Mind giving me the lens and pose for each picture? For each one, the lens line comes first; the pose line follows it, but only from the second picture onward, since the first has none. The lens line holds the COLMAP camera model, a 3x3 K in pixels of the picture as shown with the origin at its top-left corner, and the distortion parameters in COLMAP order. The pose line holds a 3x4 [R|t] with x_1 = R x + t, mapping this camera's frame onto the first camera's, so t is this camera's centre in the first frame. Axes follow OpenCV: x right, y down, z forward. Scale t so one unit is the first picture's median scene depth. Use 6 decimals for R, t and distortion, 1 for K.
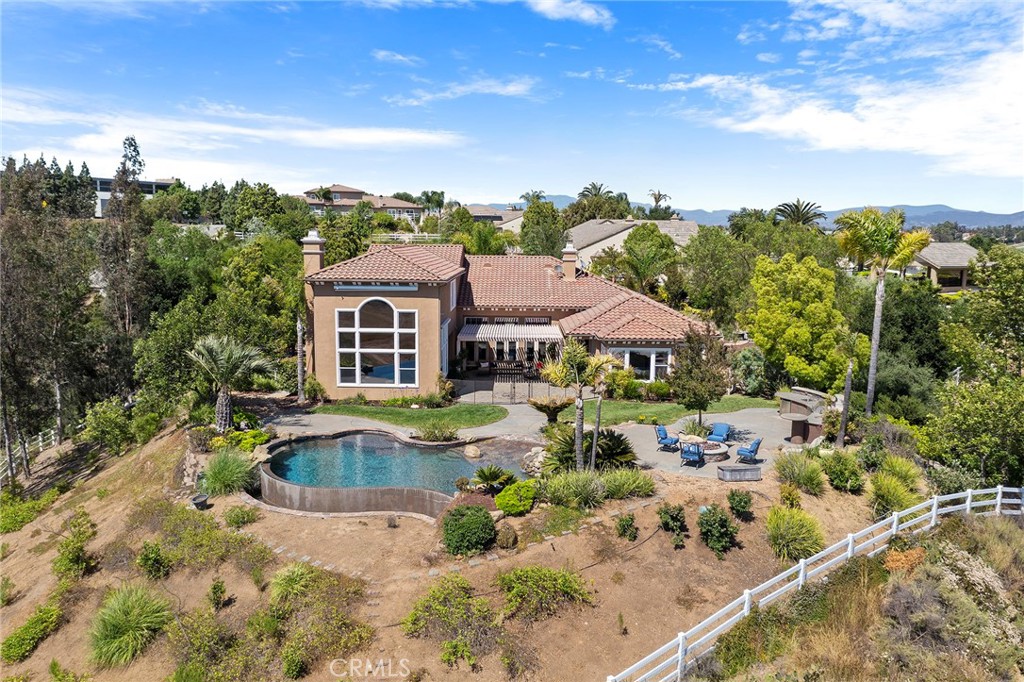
lens RADIAL K [[800.4, 0, 512.4], [0, 800.4, 342.9], [0, 0, 1]] dist [-0.016268, 0.004656]
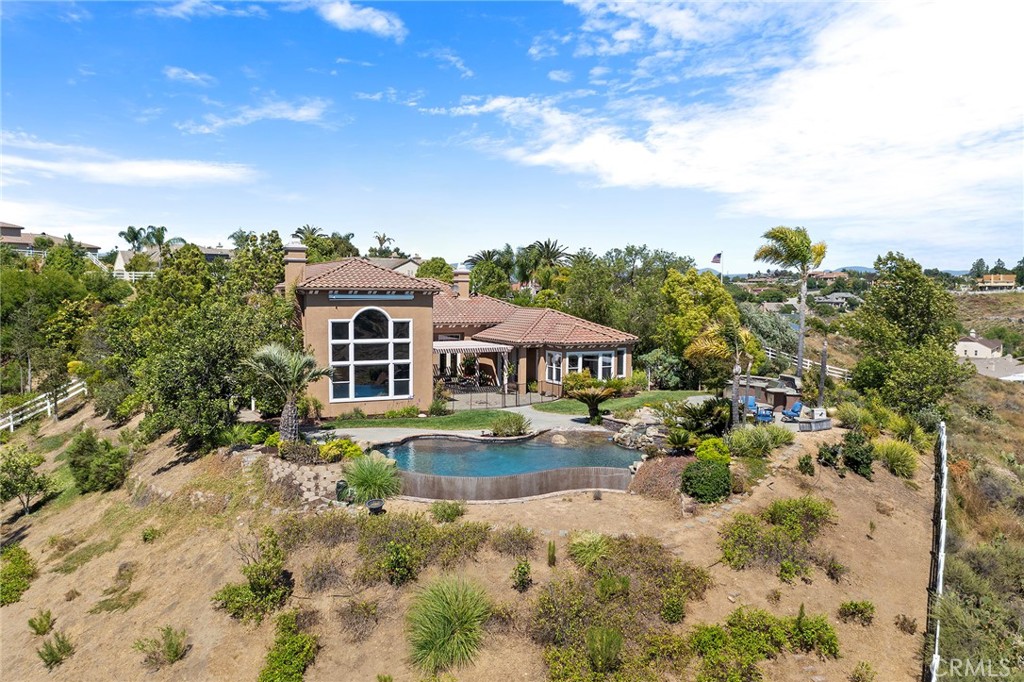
lens RADIAL K [[800.4, 0, 513.4], [0, 800.4, 337.4], [0, 0, 1]] dist [-0.016268, 0.004656]
pose [[0.893643, -0.030436, 0.447746, -0.455257], [0.063306, 0.996271, -0.058628, 0.047900], [-0.444292, 0.080738, 0.892237, 0.065374]]
